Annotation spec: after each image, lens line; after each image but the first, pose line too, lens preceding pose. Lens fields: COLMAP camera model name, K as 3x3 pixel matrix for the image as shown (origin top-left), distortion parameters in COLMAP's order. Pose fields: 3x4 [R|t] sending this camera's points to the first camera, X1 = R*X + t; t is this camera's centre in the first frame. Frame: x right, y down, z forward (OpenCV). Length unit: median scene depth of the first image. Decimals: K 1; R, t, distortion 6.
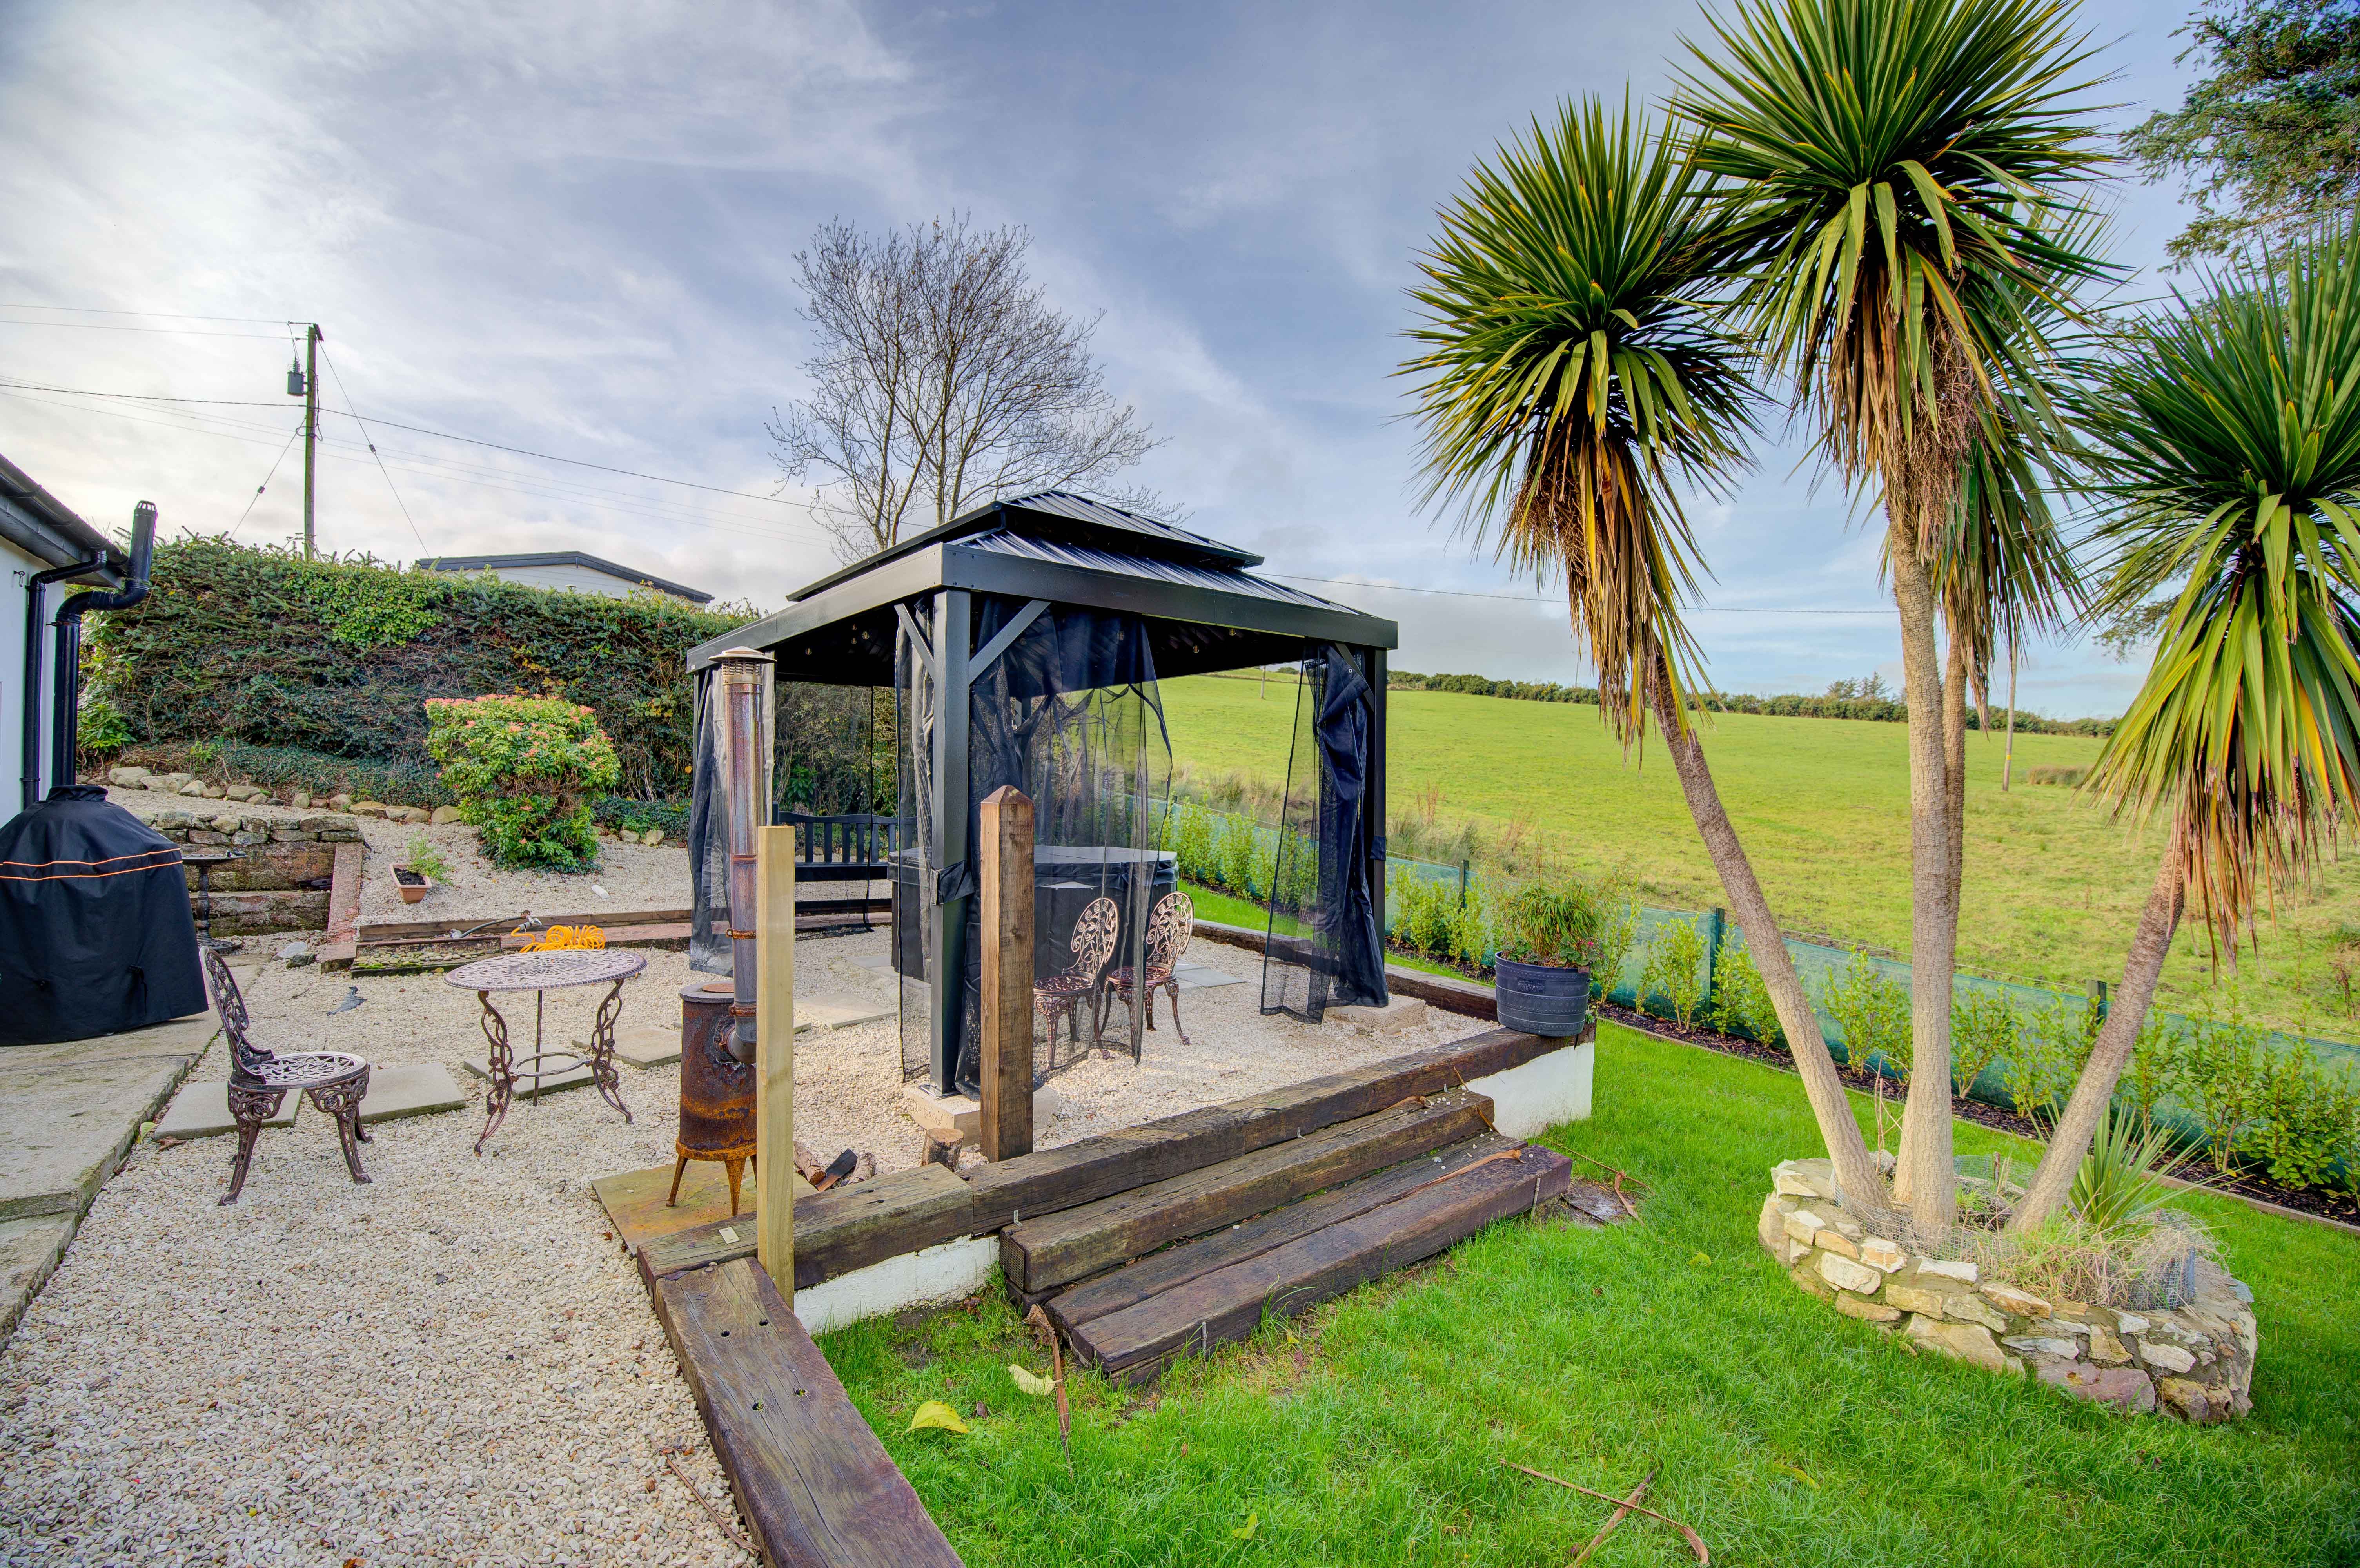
lens RADIAL K [[1038.4, 0, 1180.0], [0, 1038.4, 784.0], [0, 0, 1]] dist [-0.047320, -0.000211]
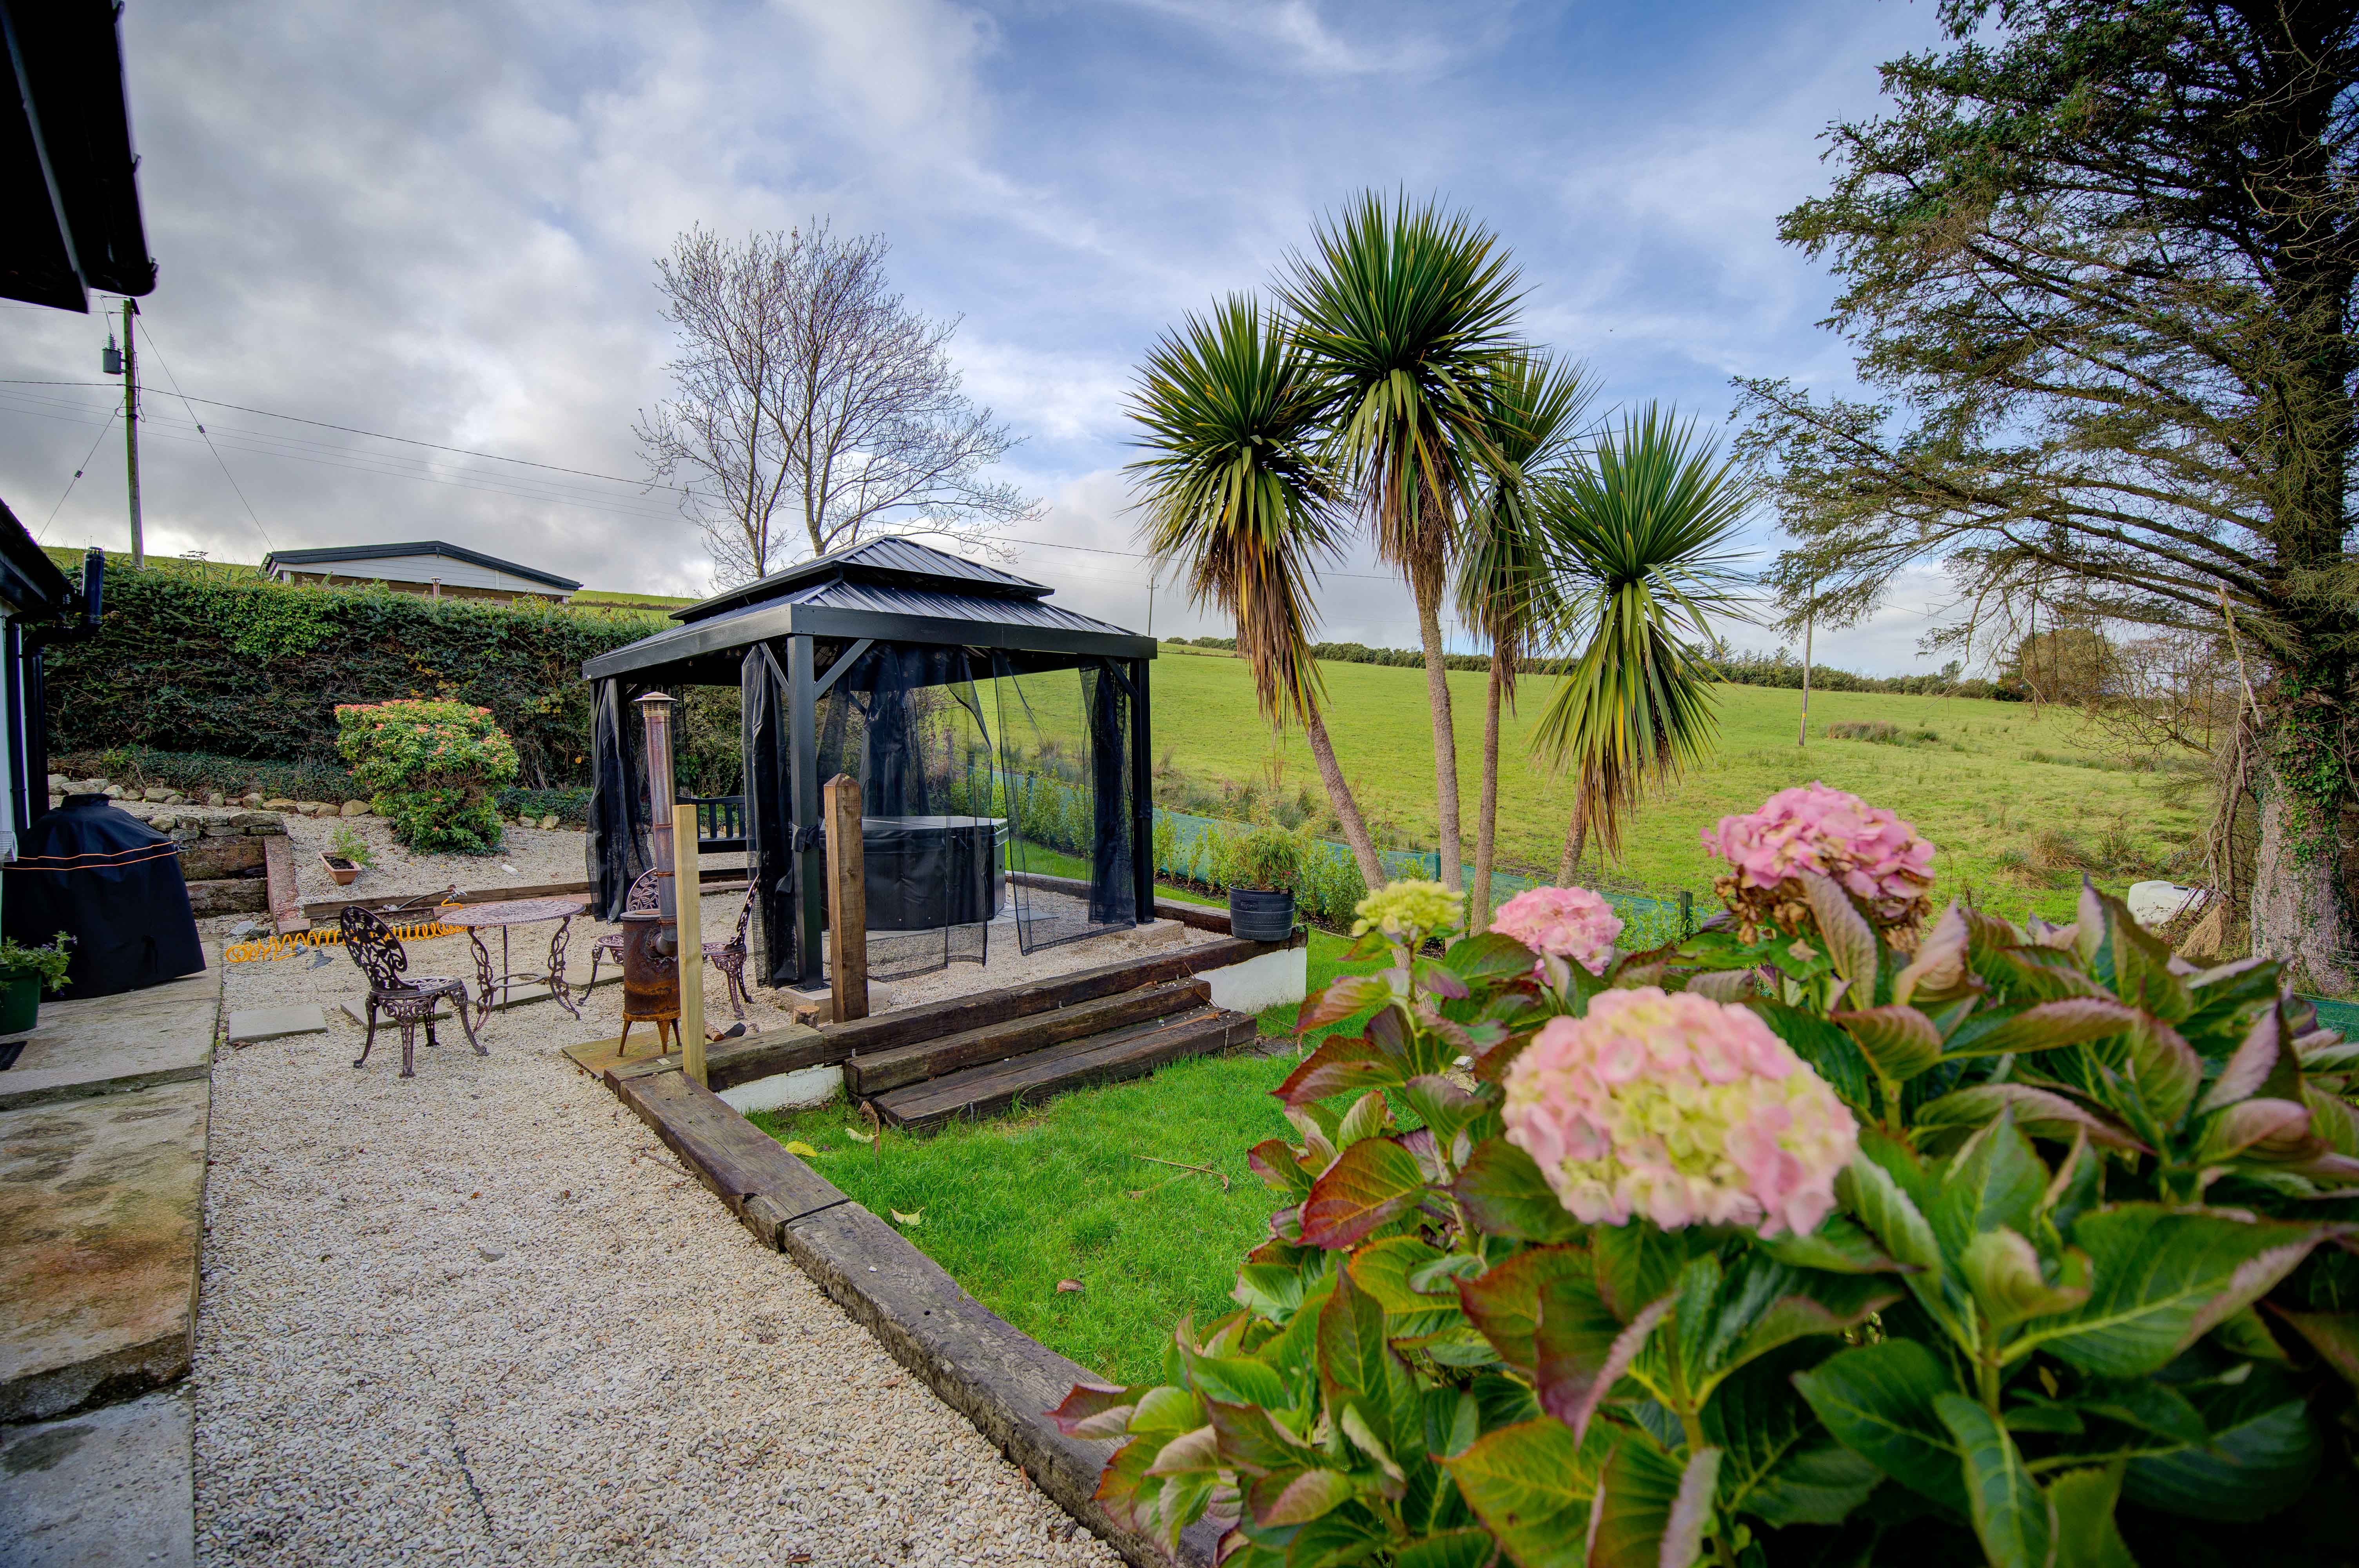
lens RADIAL K [[989.9, 0, 1186.2], [0, 989.9, 790.6], [0, 0, 1]] dist [-0.047121, -0.000059]
pose [[0.991646, -0.030327, 0.125371, 0.053648], [0.025838, 0.998971, 0.037281, -0.005077], [-0.126373, -0.033730, 0.991409, -0.168167]]
